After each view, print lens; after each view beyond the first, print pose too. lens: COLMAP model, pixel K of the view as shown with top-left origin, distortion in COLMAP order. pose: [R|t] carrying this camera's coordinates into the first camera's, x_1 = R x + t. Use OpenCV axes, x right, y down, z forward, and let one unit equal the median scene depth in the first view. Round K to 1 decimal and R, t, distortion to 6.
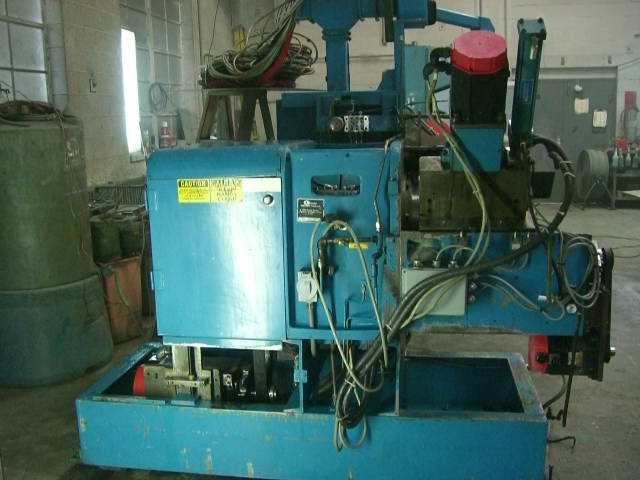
lens RADIAL K [[689.1, 0, 320.0], [0, 689.1, 240.0], [0, 0, 1]] dist [-0.202261, 0.009359]
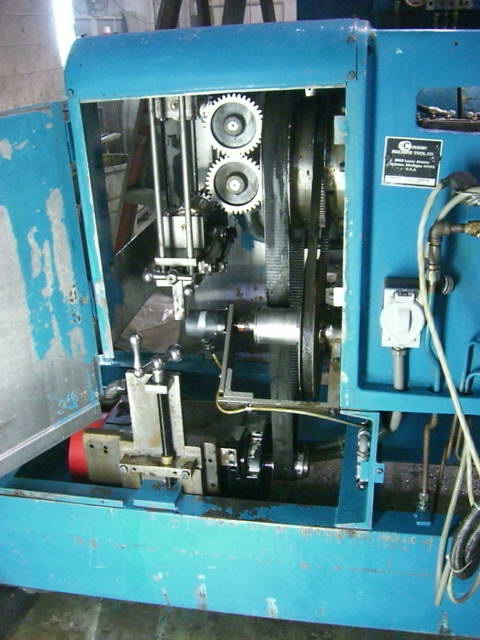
lens RADIAL K [[689.1, 0, 240.0], [0, 689.1, 320.0], [0, 0, 1]] dist [-0.202261, 0.009359]
pose [[0.998868, -0.004078, -0.047391, -0.101649], [0.015048, 0.972239, 0.233504, -0.043318], [0.045124, -0.233953, 0.971200, 0.479002]]
